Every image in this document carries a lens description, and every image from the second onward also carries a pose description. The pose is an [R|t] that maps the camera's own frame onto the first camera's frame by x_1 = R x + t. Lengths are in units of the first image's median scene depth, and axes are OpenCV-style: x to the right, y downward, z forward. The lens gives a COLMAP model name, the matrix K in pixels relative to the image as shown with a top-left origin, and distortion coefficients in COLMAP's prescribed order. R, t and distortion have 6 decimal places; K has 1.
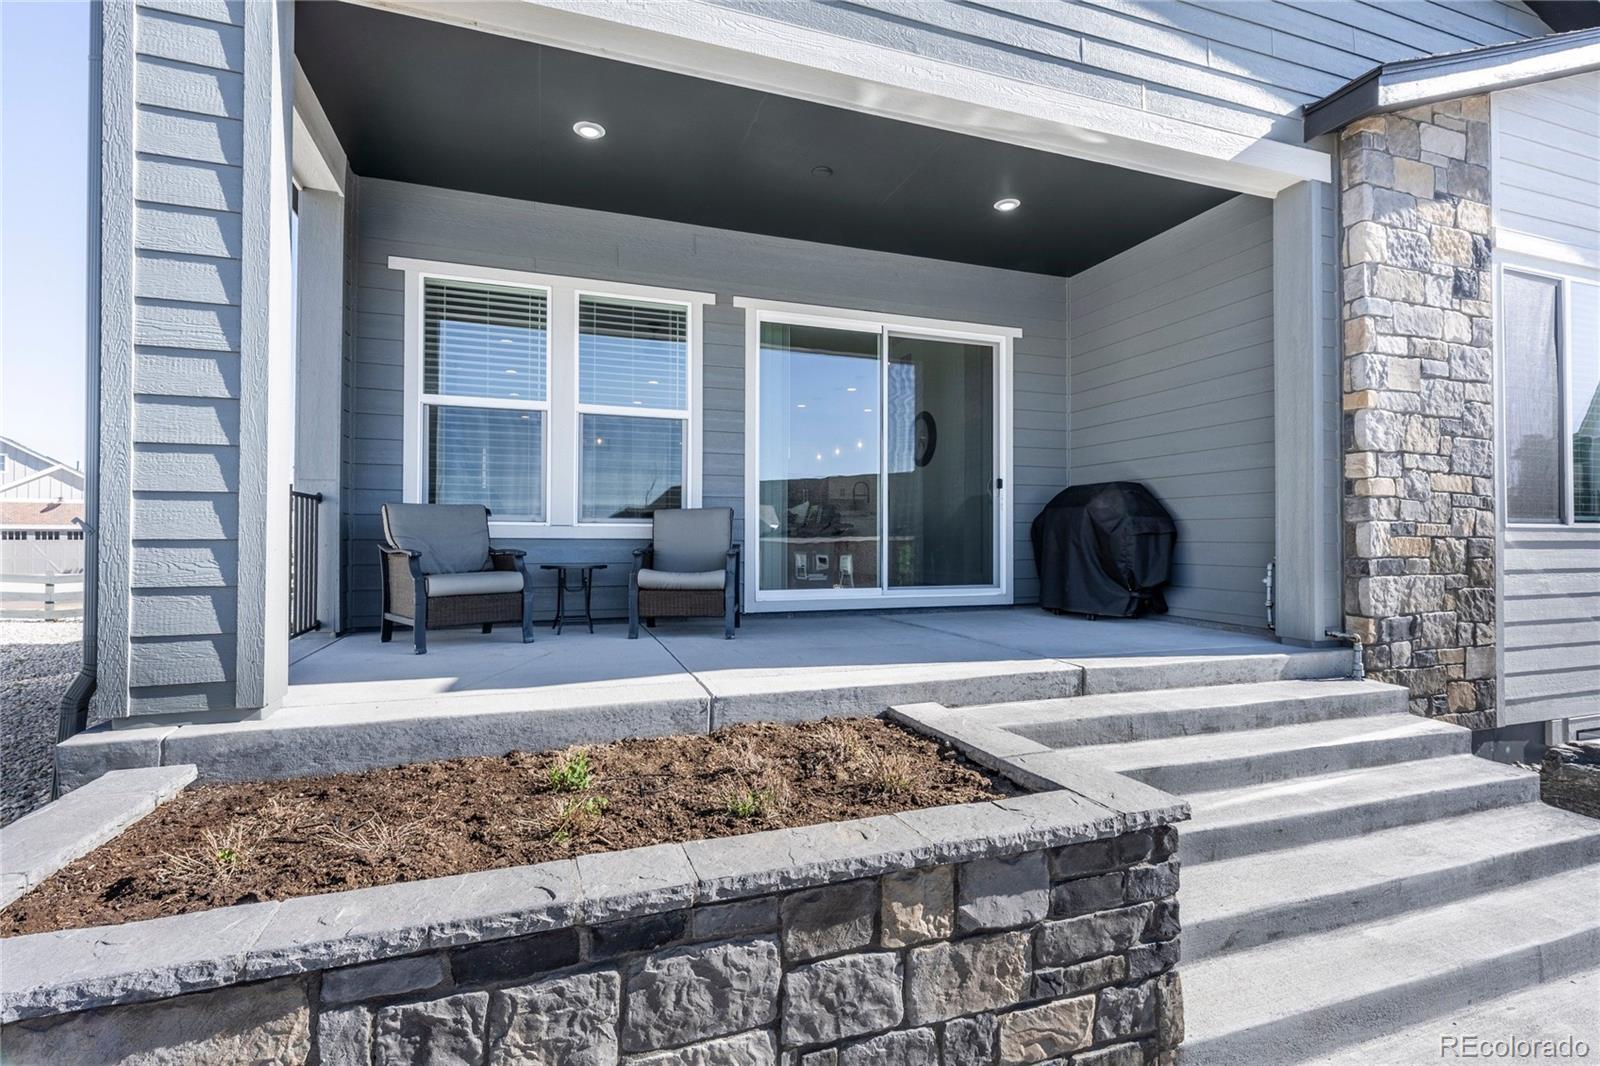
lens RADIAL K [[740.2, 0, 798.1], [0, 740.2, 530.8], [0, 0, 1]] dist [0.001195, 0.000114]
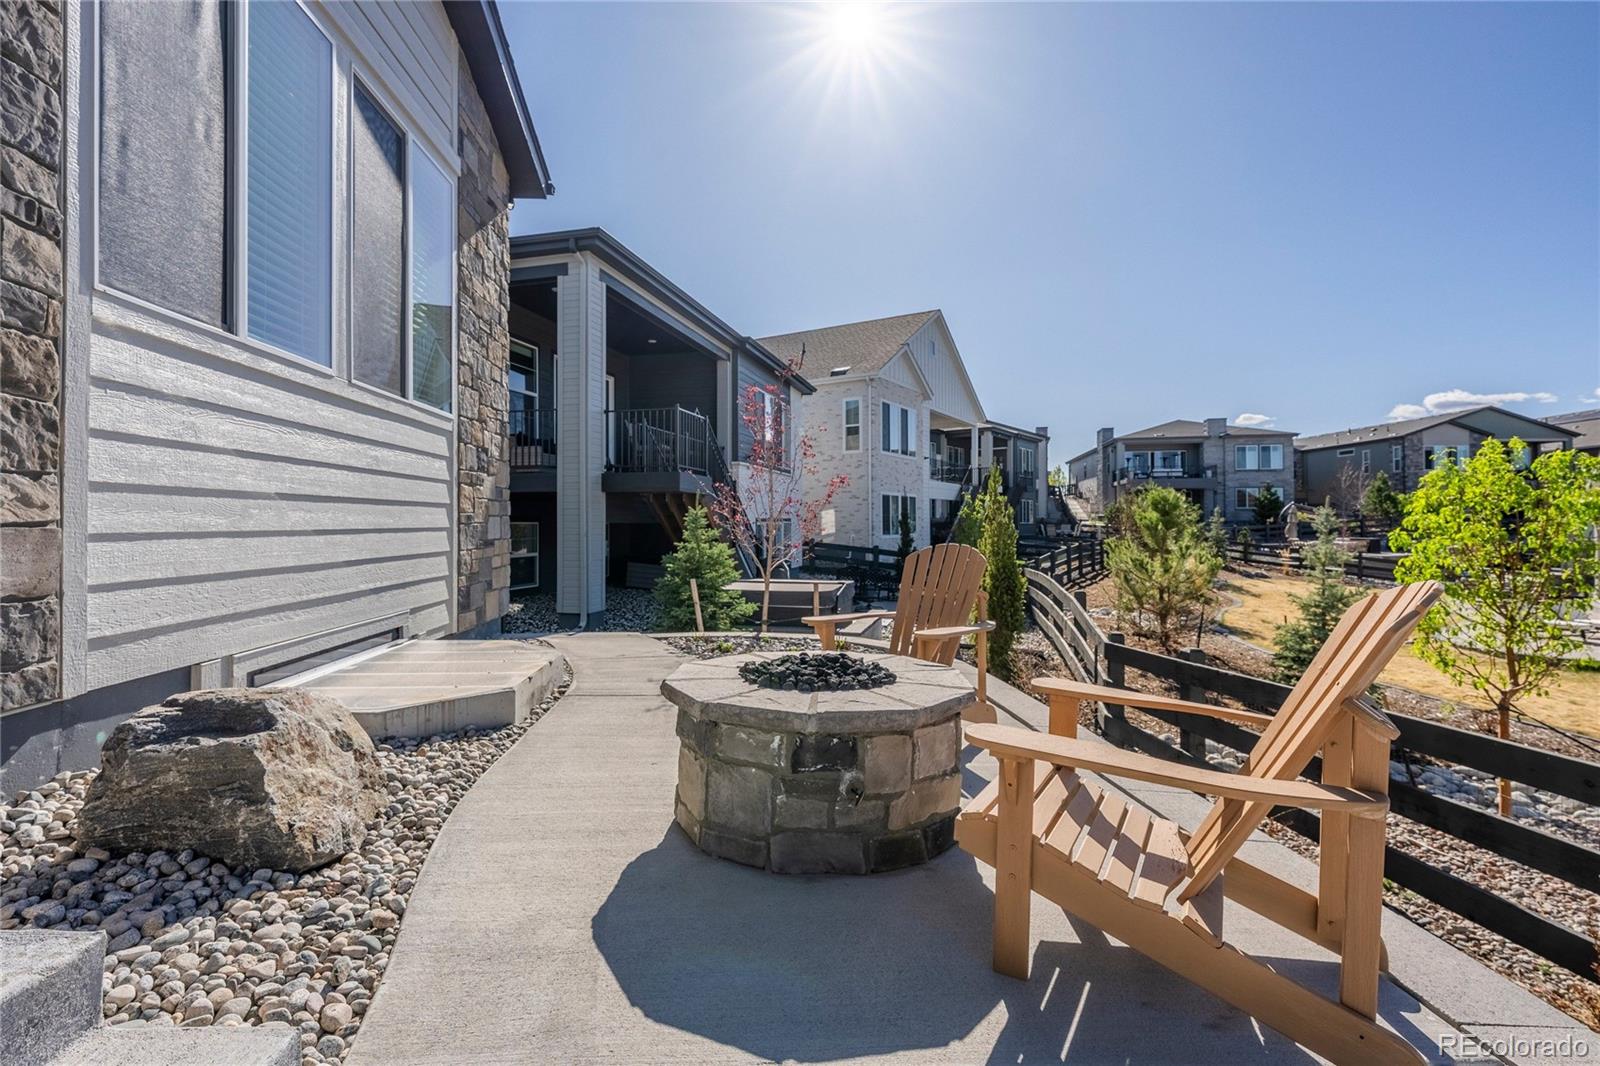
lens RADIAL K [[742.1, 0, 800.7], [0, 742.1, 521.2], [0, 0, 1]] dist [-0.000327, 0.000024]
pose [[0.252836, 0.002554, 0.967506, 0.616885], [-0.015868, 0.999873, 0.001508, 0.146668], [-0.967379, -0.015734, 0.252844, 0.432908]]
